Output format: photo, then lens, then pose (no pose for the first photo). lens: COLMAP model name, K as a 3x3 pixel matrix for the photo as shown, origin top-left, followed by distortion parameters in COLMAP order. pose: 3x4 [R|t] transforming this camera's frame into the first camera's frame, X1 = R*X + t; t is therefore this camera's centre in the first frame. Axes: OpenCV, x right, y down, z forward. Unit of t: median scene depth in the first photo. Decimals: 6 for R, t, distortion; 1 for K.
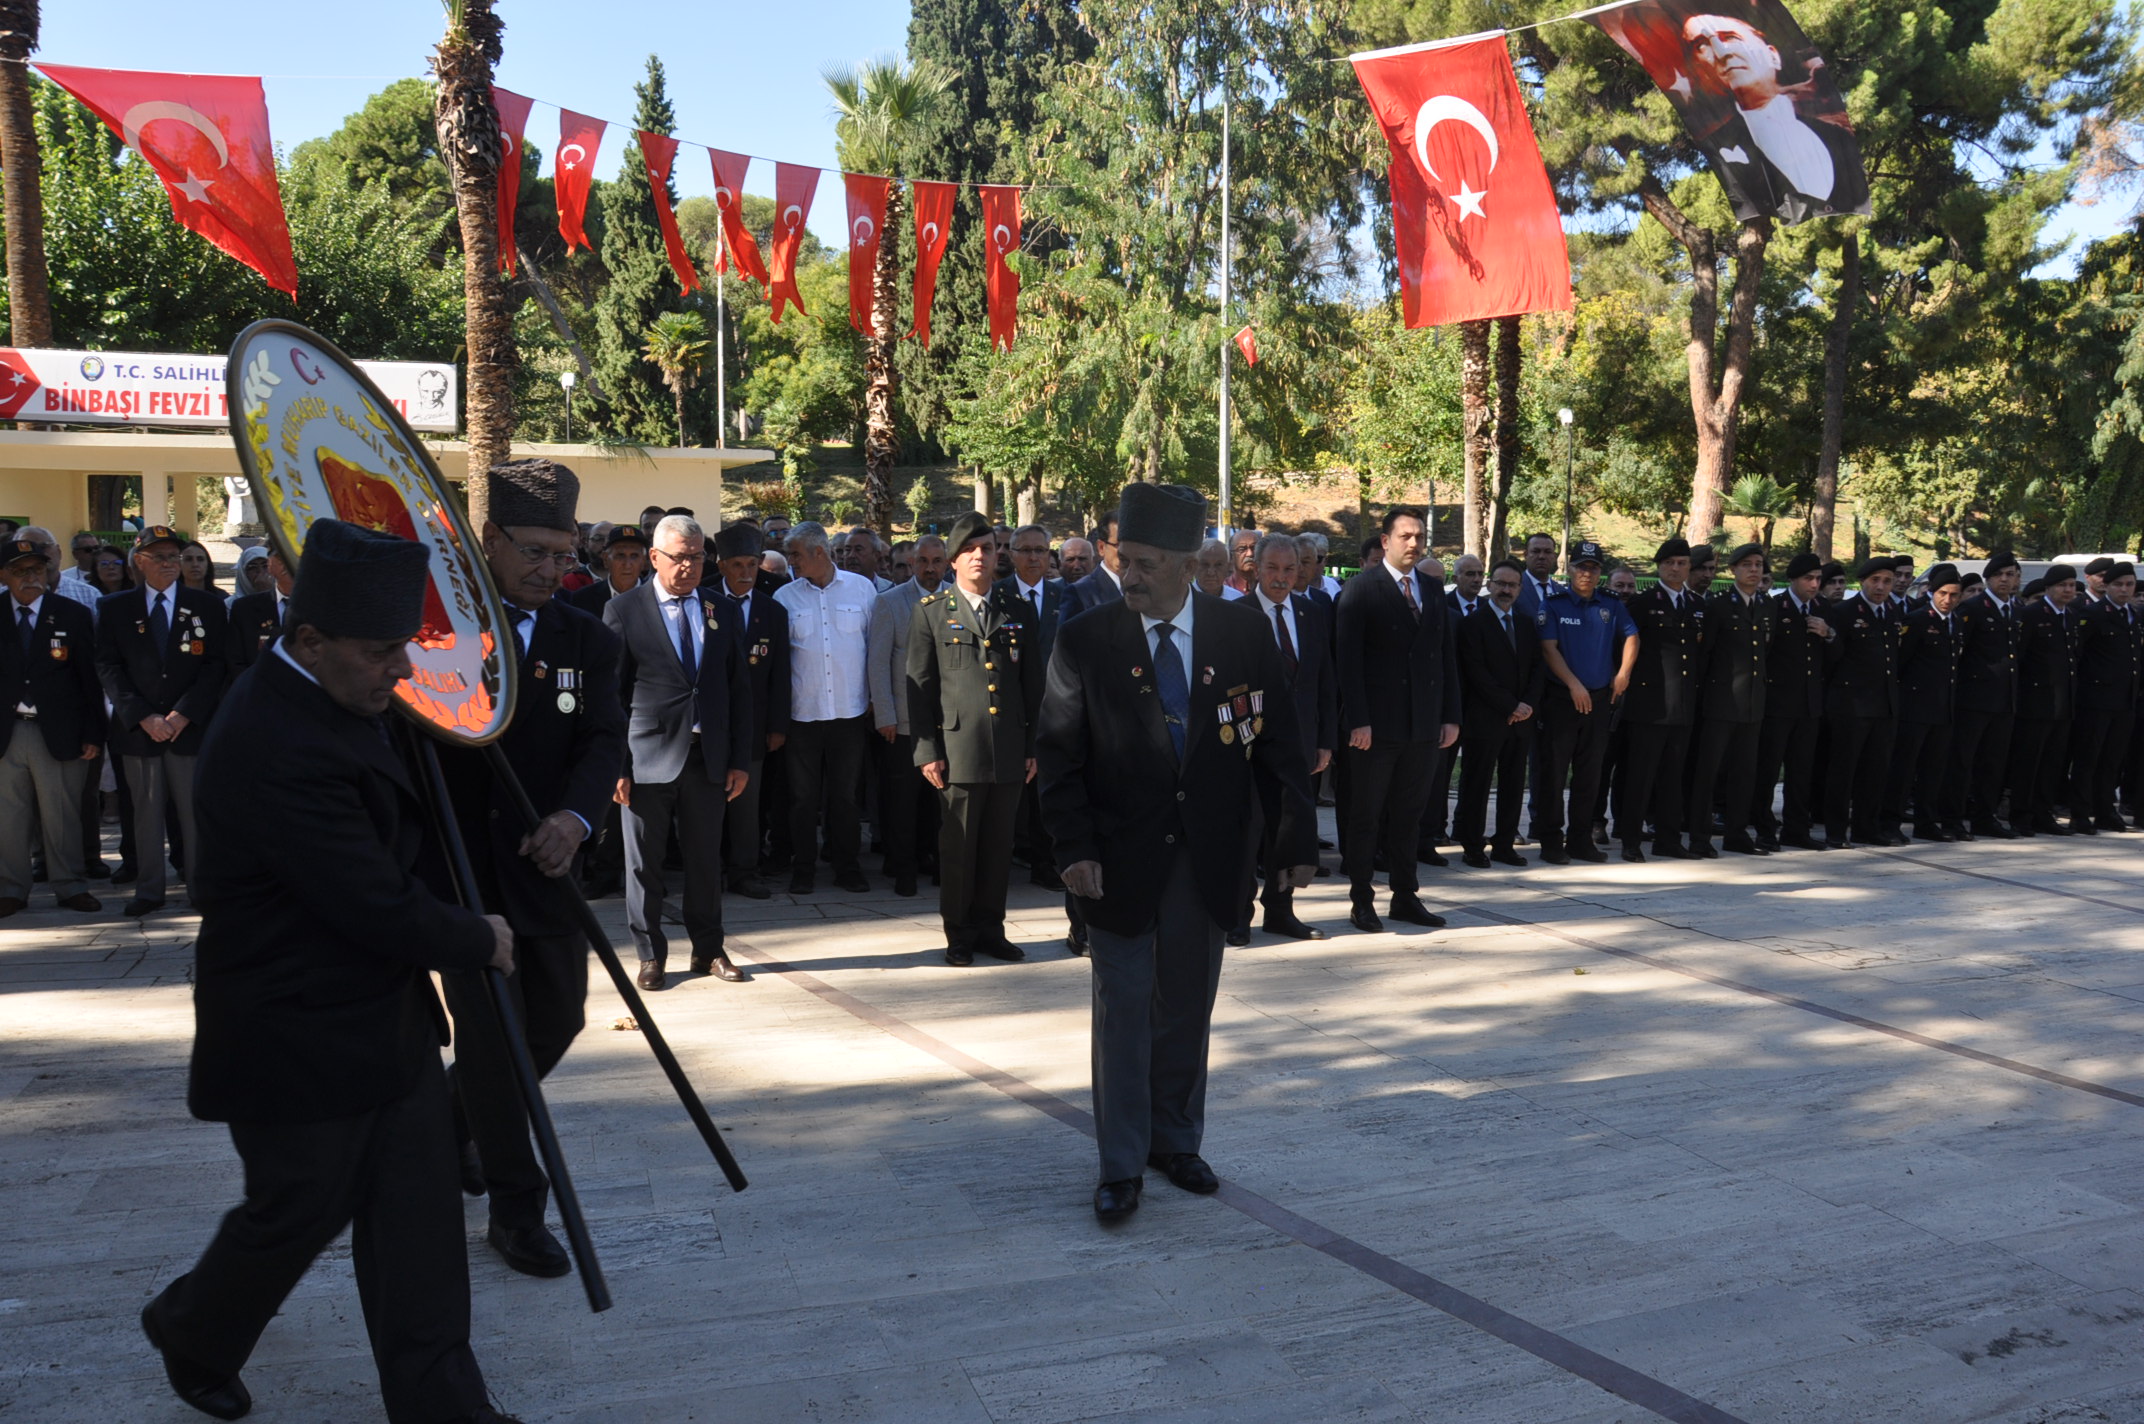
lens RADIAL K [[1688.4, 0, 1095.4], [0, 1688.4, 754.2], [0, 0, 1]] dist [-0.161264, 0.134181]
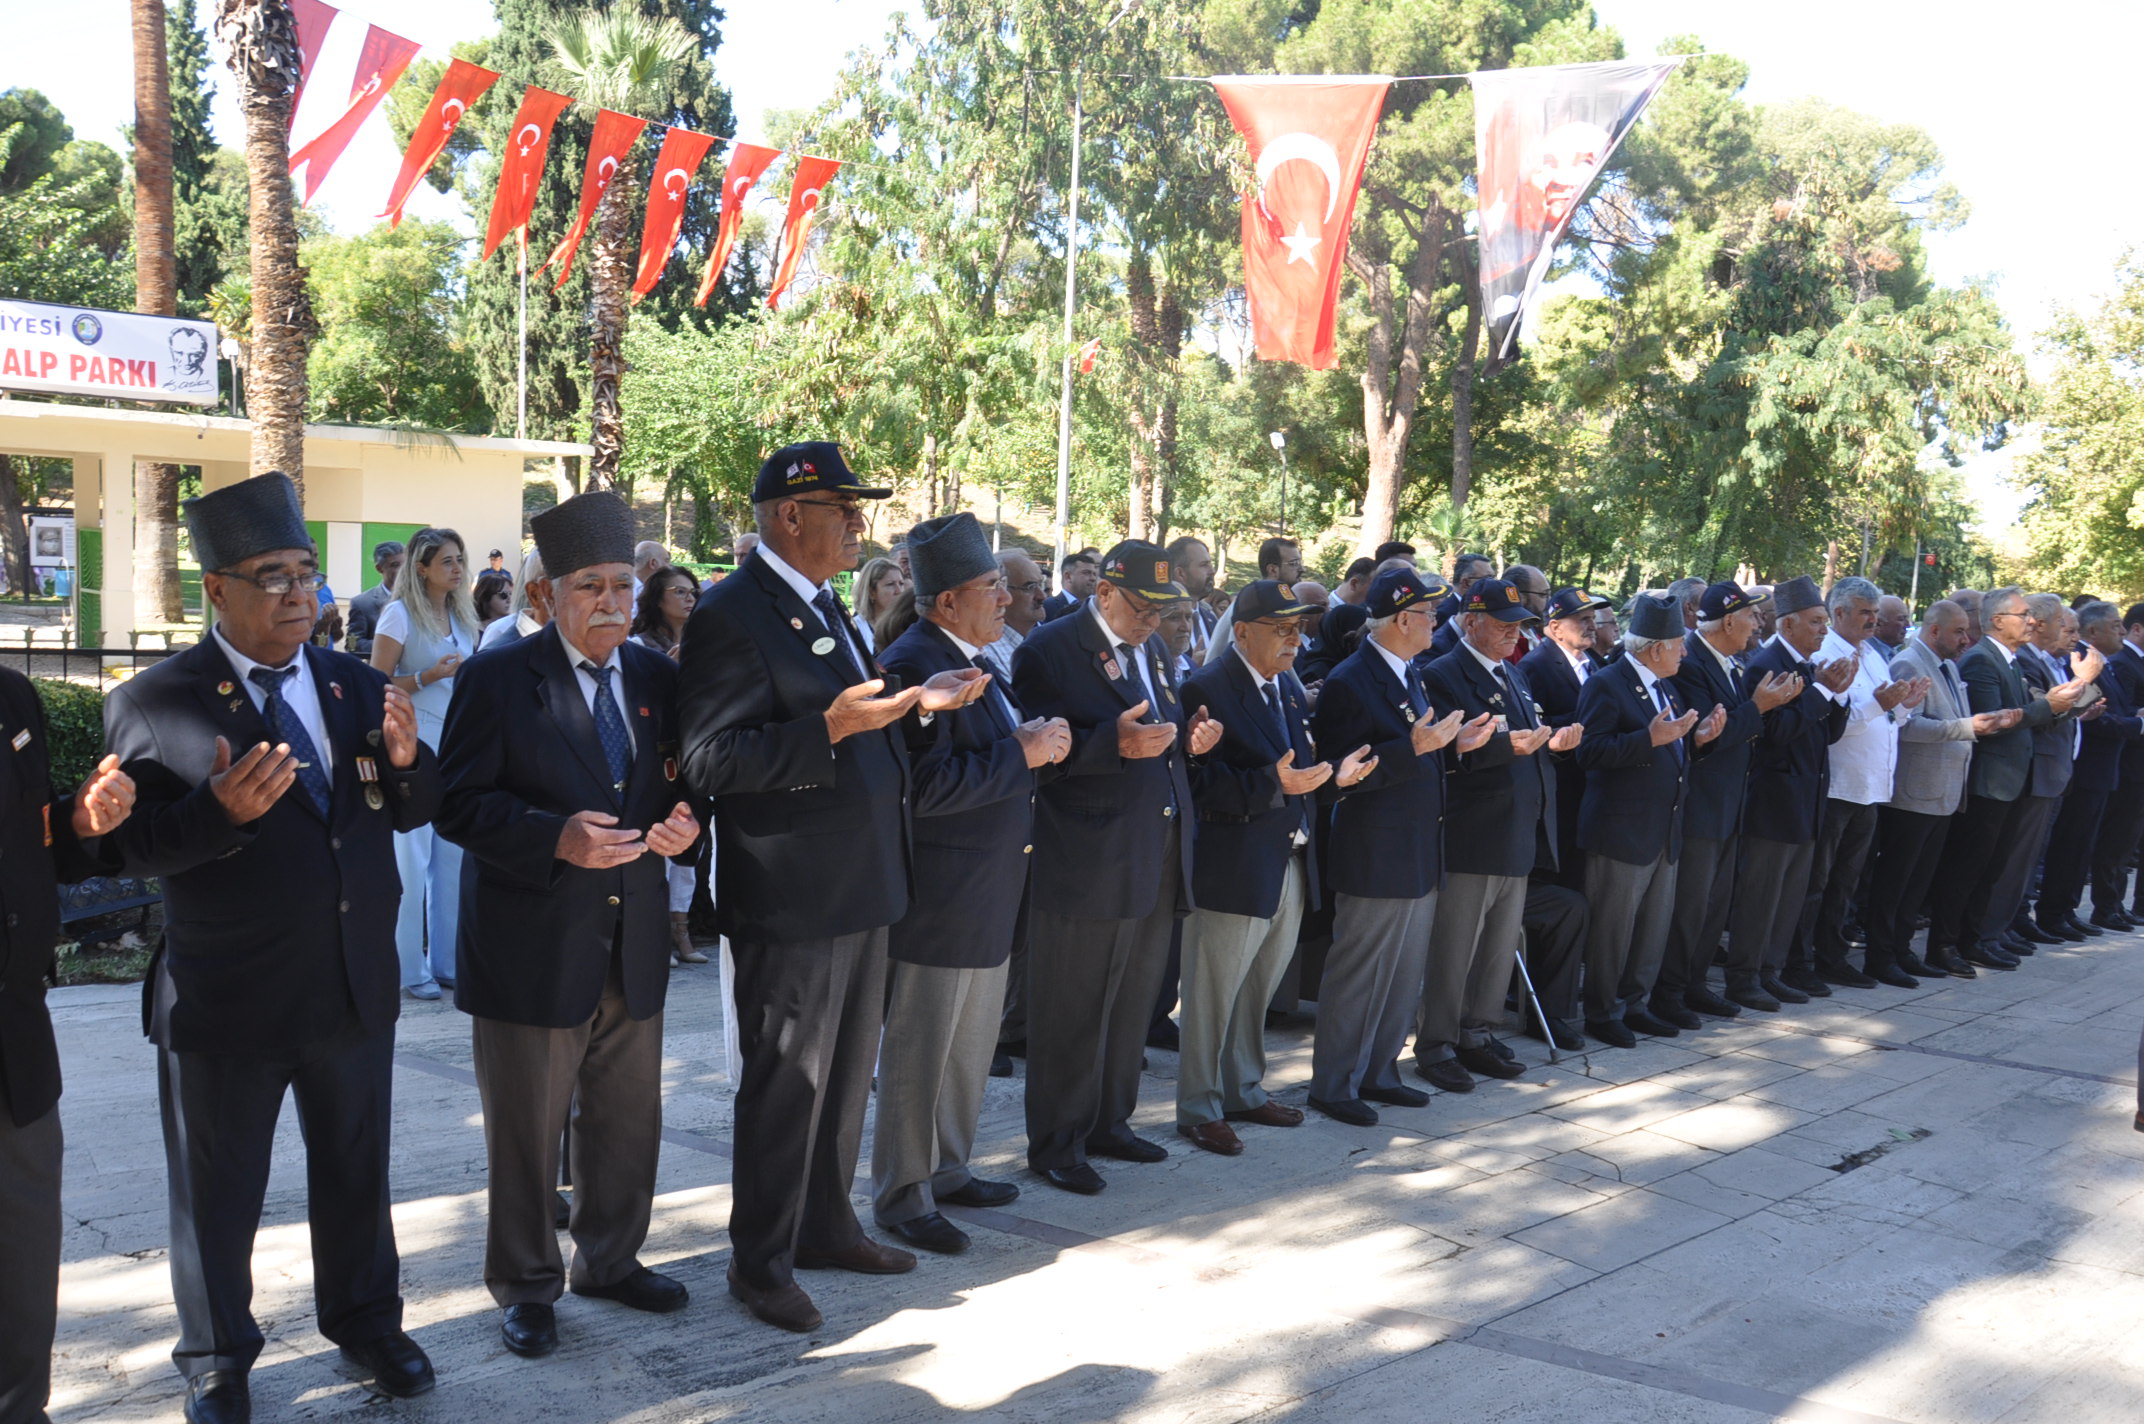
lens RADIAL K [[1695.0, 0, 1075.2], [0, 1695.0, 747.8], [0, 0, 1]] dist [-0.156289, 0.122462]
pose [[0.943369, -0.010729, 0.331572, -0.157561], [0.013318, 0.999896, -0.005540, -0.008413], [-0.331478, 0.009642, 0.943414, 0.055139]]
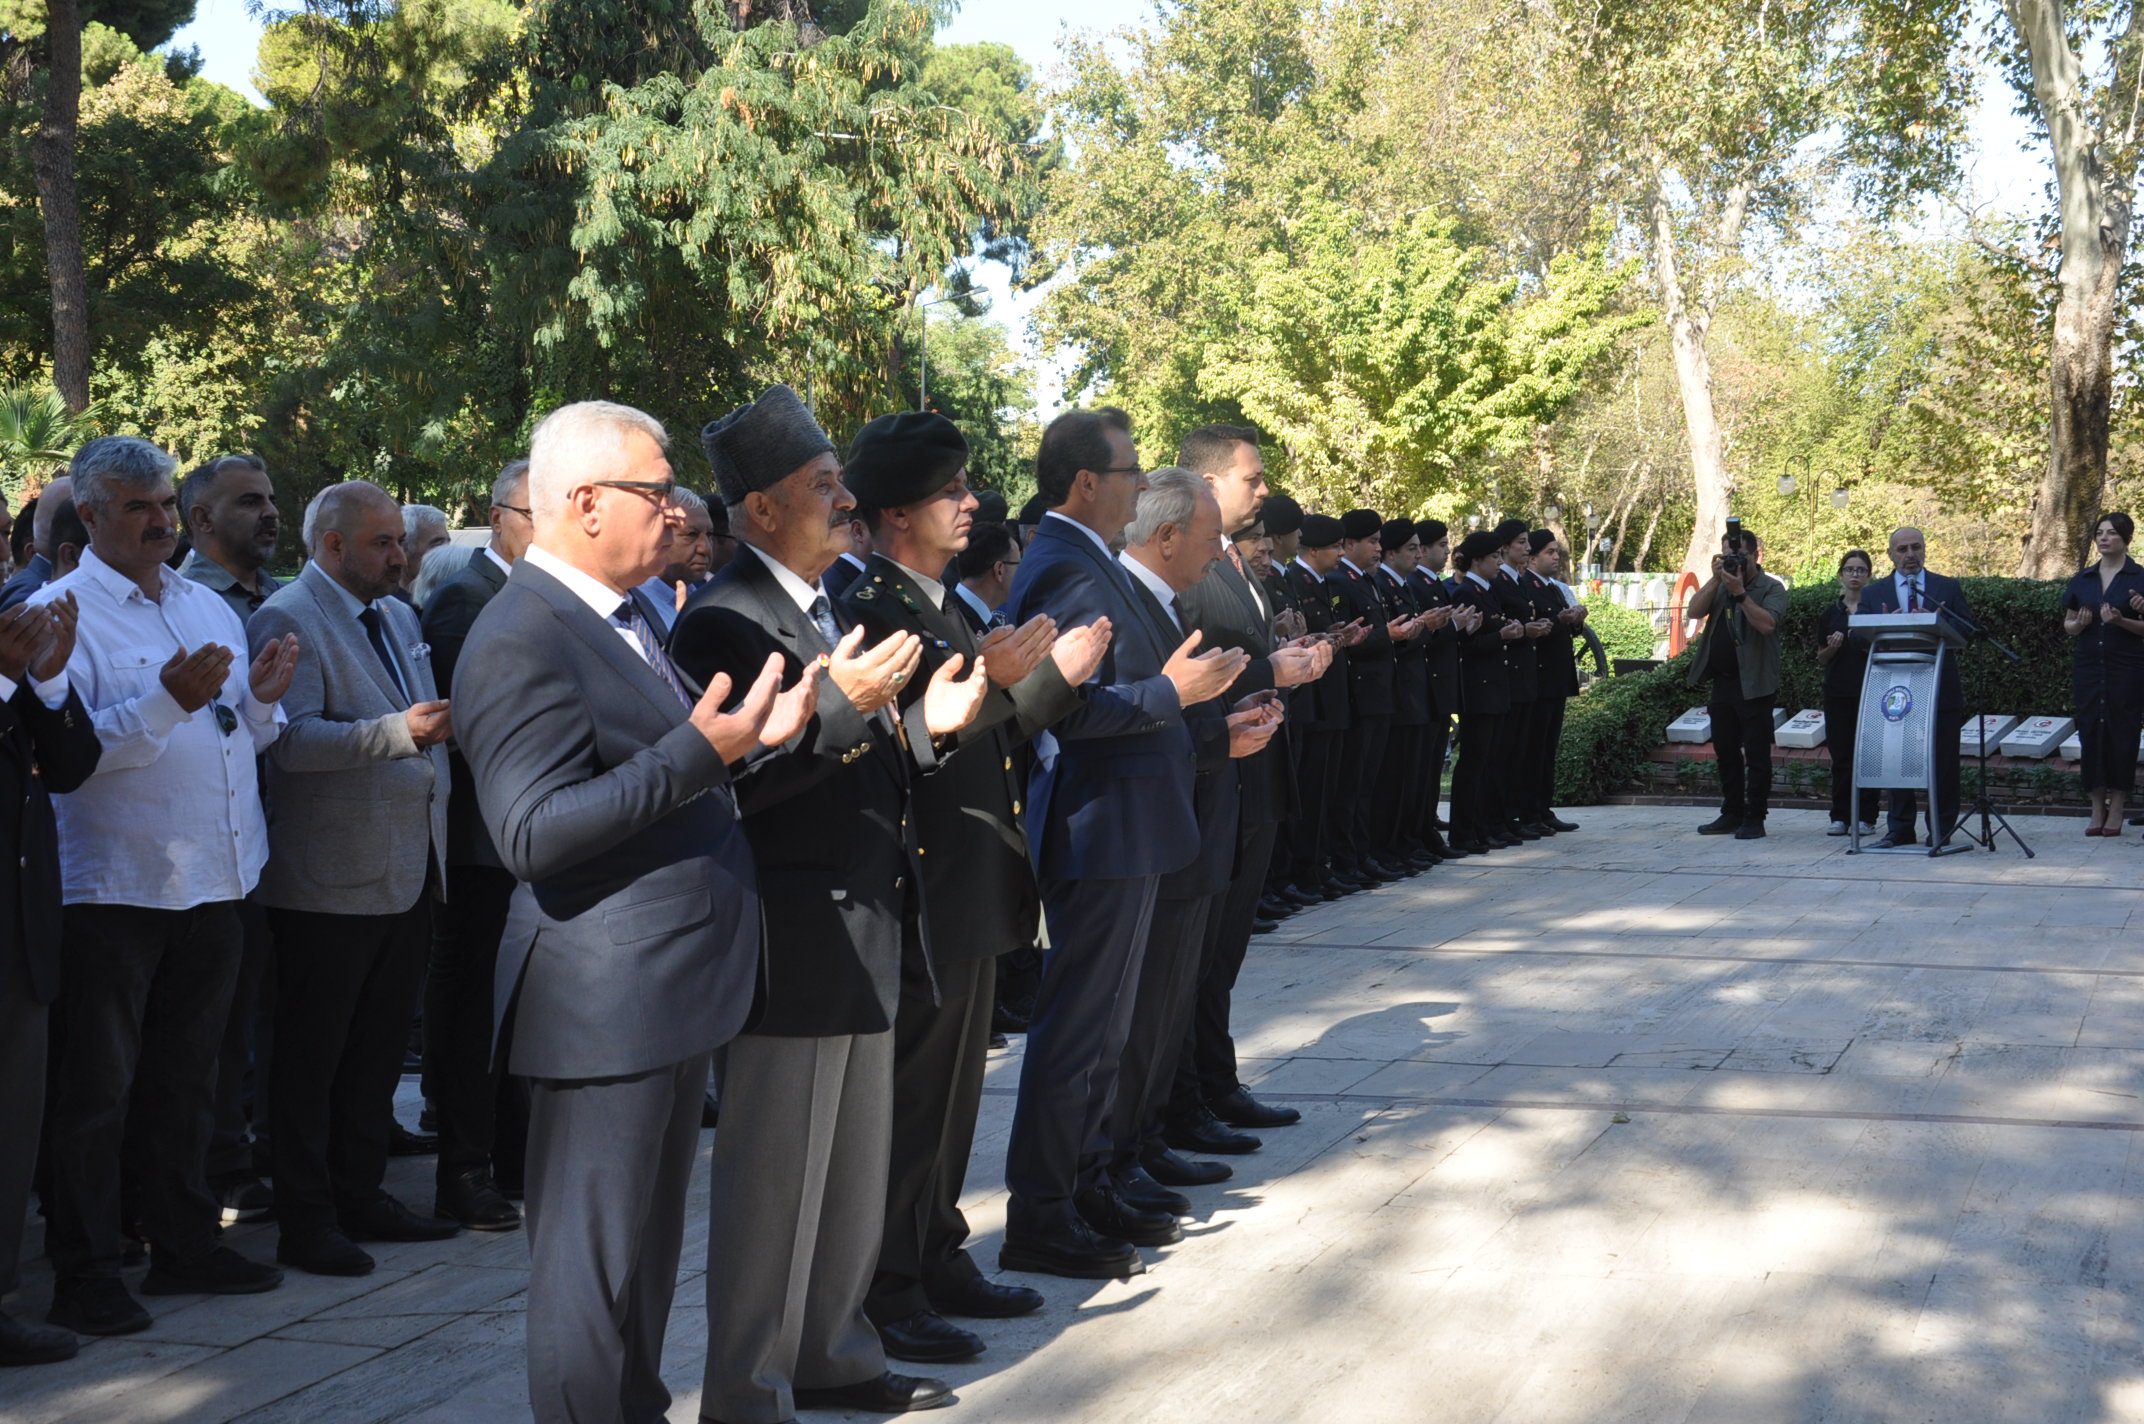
lens RADIAL K [[2914.6, 0, 1072.0], [0, 2914.6, 712.0], [0, 0, 1]] dist [0.130470, 0.295960]
pose [[0.665079, -0.058261, 0.744497, -0.104780], [0.104427, 0.994412, -0.015470, -0.005458], [-0.739436, 0.088035, 0.667446, 0.058084]]
